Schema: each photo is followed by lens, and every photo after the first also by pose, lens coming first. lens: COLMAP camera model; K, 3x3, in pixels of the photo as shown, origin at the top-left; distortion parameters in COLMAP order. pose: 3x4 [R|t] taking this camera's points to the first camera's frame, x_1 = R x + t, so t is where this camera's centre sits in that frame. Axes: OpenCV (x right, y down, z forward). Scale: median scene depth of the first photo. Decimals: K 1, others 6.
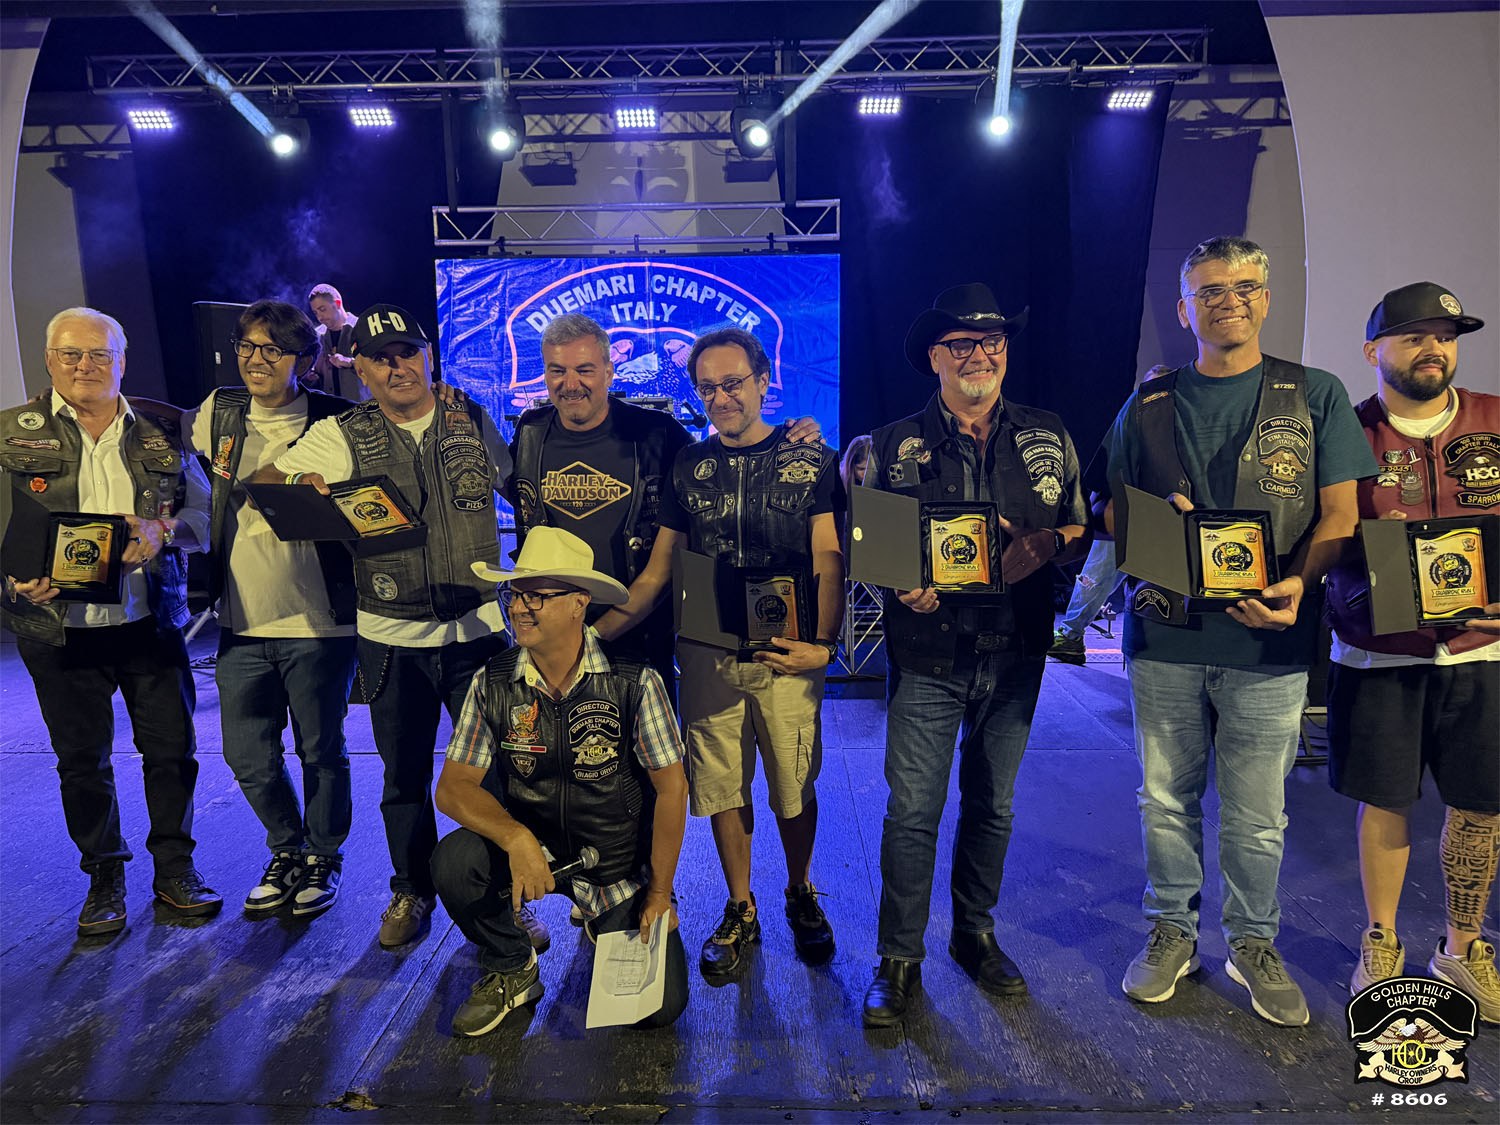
lens RADIAL K [[1033.3, 0, 743.2], [0, 1033.3, 581.1], [0, 0, 1]] dist [0.065792, -0.090871]
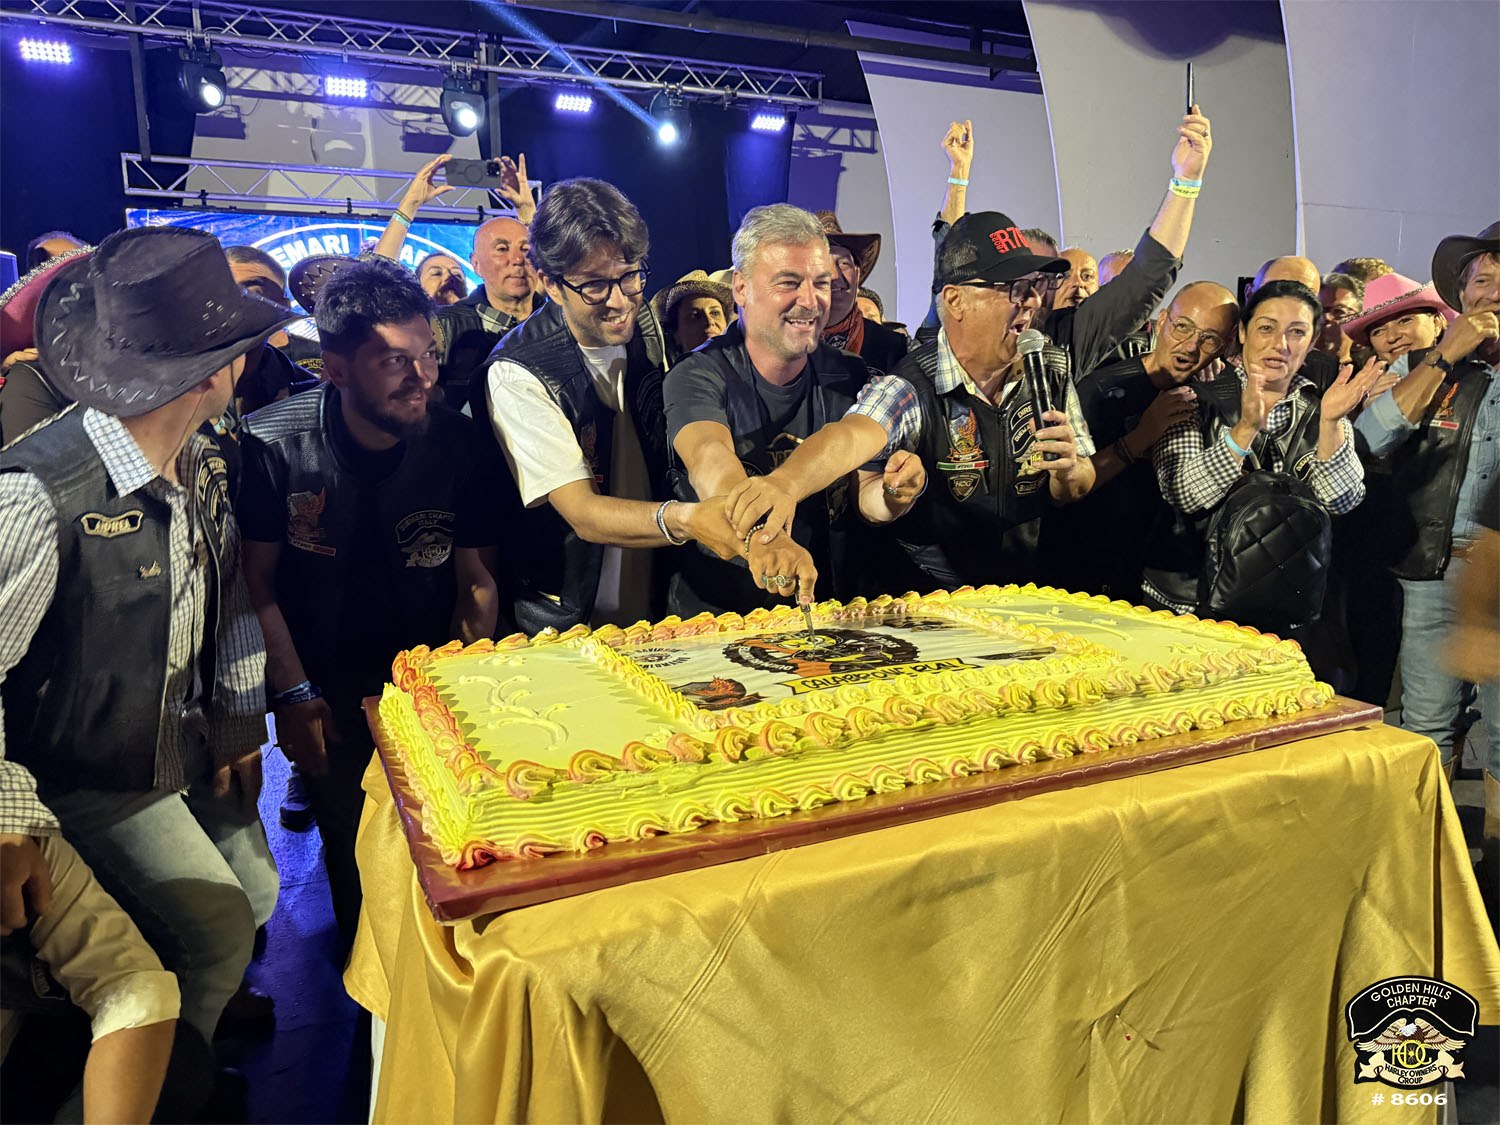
lens RADIAL K [[1095.4, 0, 758.8], [0, 1095.4, 557.5], [0, 0, 1]] dist [0.105420, -0.163827]
pose [[0.889037, -0.070128, 0.452433, -0.263426], [0.076305, 0.997074, 0.004607, 0.048131], [-0.451432, 0.030427, 0.891786, -0.154485]]
